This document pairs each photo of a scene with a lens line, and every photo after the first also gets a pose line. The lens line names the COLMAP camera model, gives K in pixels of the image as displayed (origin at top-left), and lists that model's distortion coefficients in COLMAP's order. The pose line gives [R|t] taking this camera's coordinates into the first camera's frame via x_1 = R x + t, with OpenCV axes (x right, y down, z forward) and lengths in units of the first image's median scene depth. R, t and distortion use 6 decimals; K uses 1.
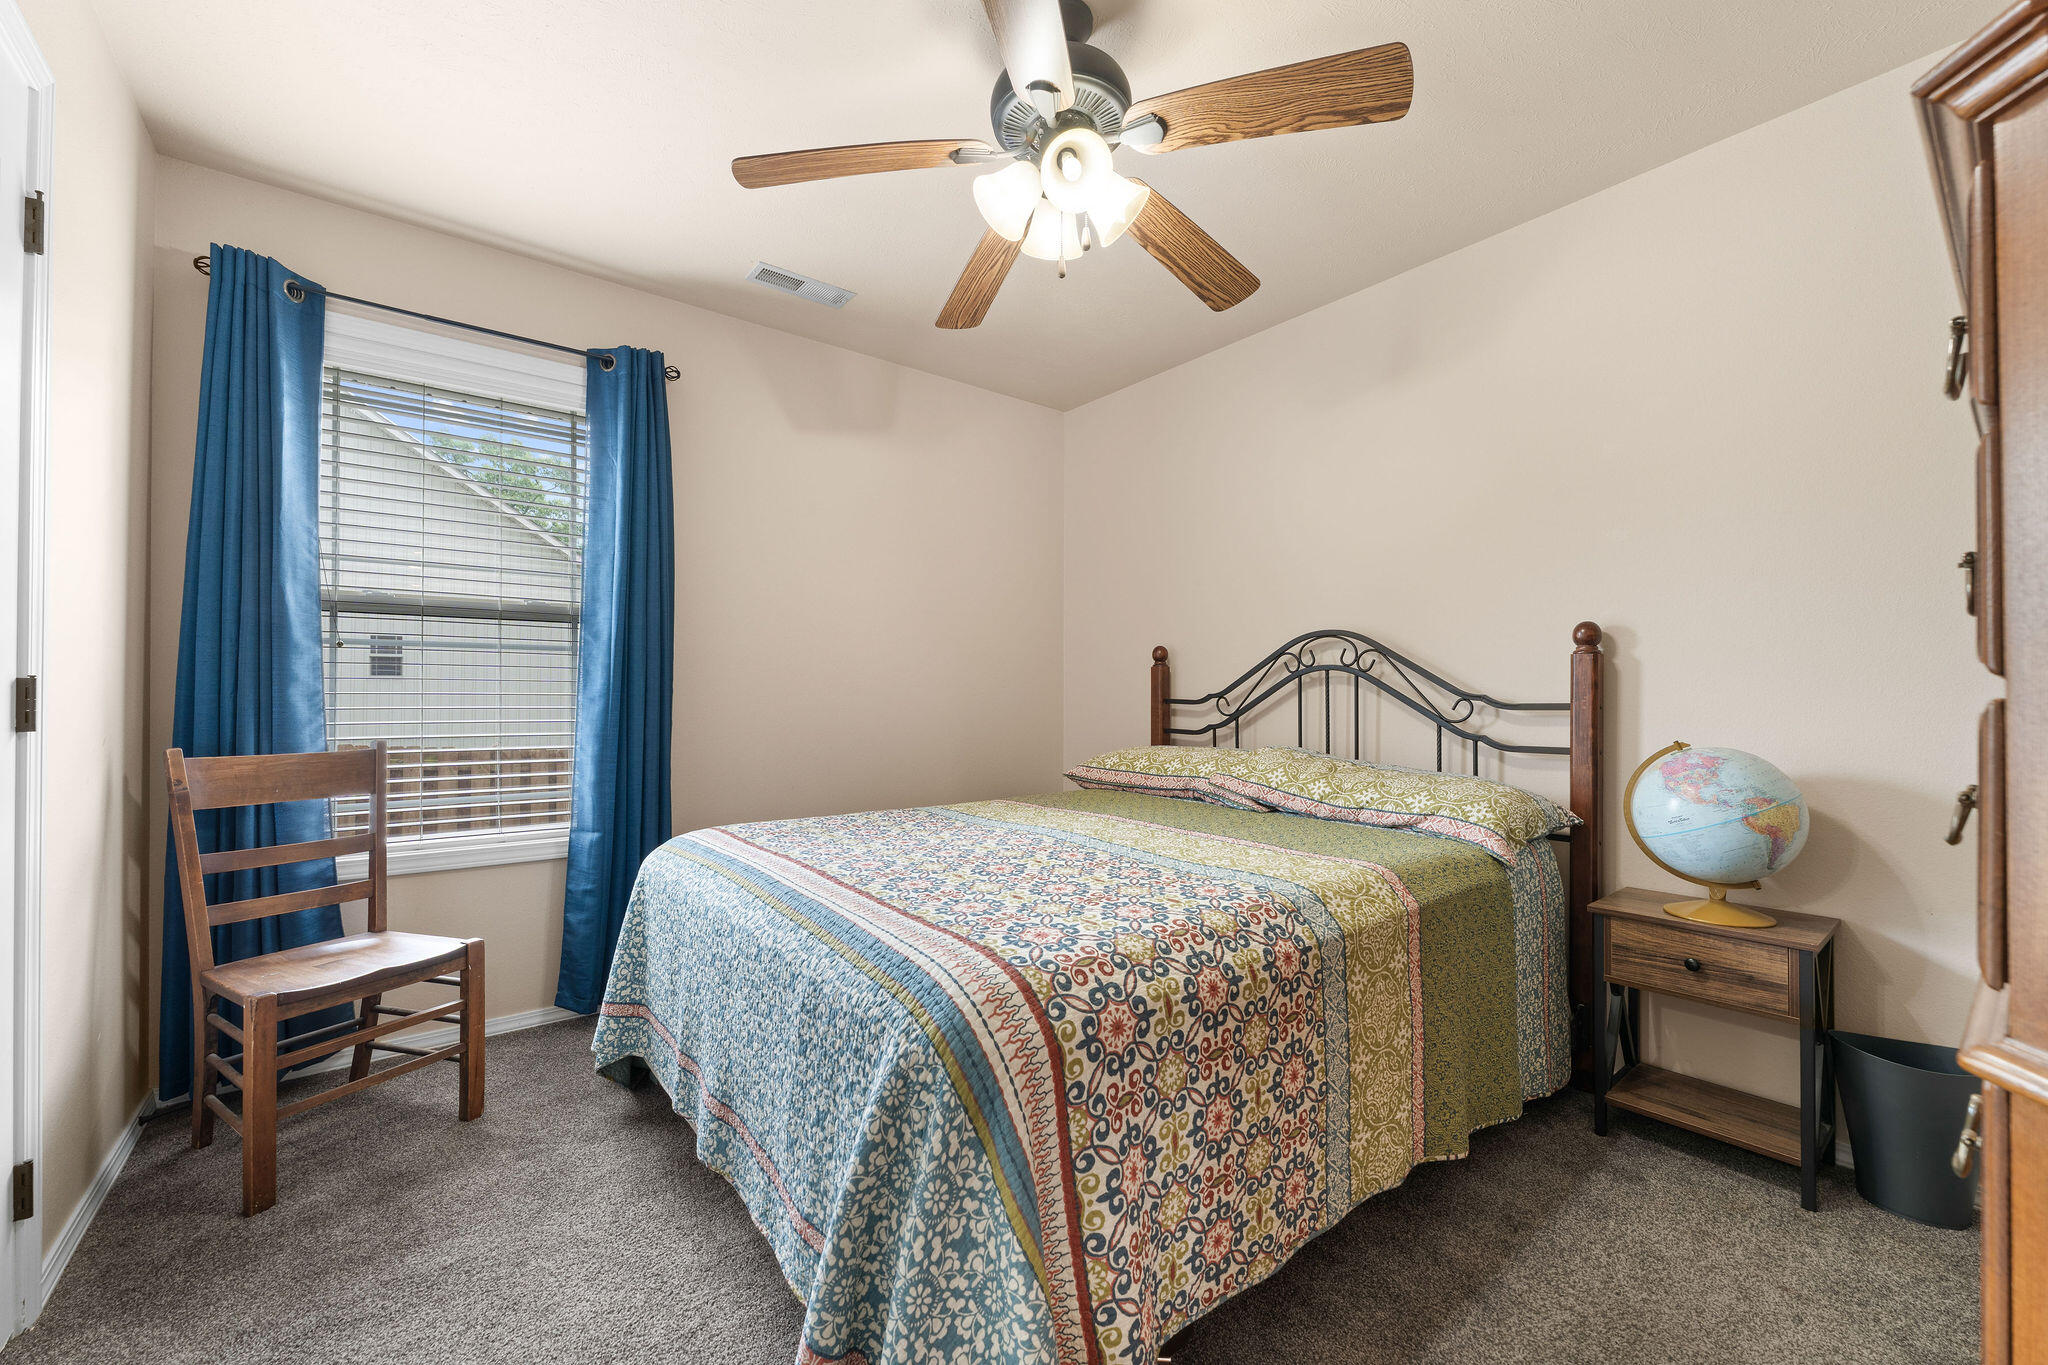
lens RADIAL K [[811.9, 0, 1014.9], [0, 811.9, 686.6], [0, 0, 1]] dist [-0.000501, -0.000447]
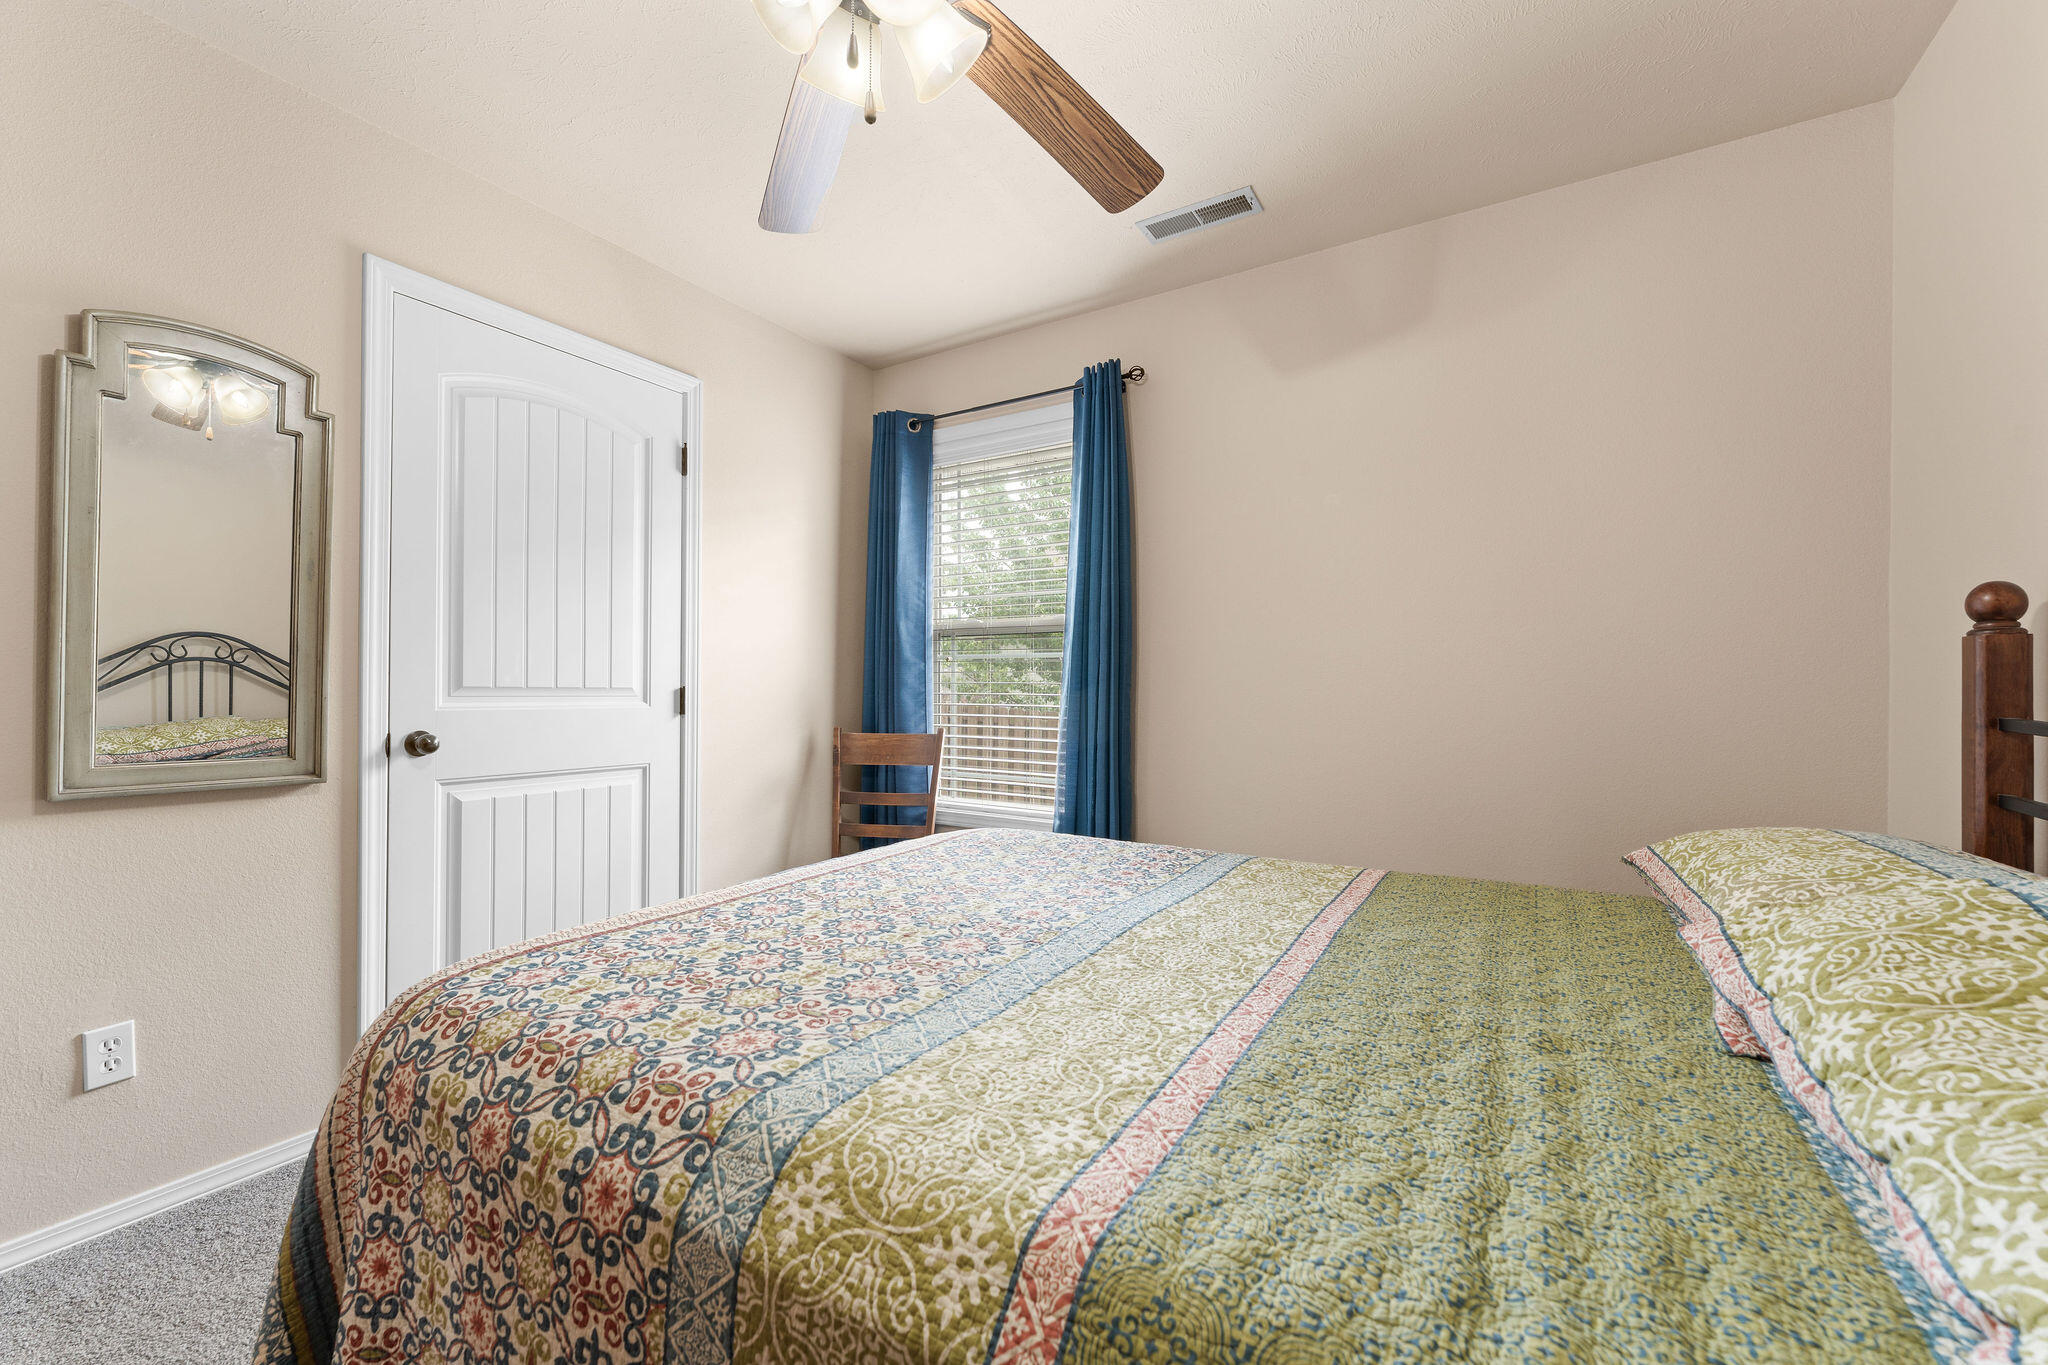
lens RADIAL K [[811.9, 0, 1020.3], [0, 811.9, 687.9], [0, 0, 1]] dist [-0.000501, -0.000447]
pose [[0.343441, -0.000791, -0.939174, 0.835608], [0.012130, 0.999920, 0.003594, -0.007993], [0.939096, -0.012626, 0.343424, 0.945710]]
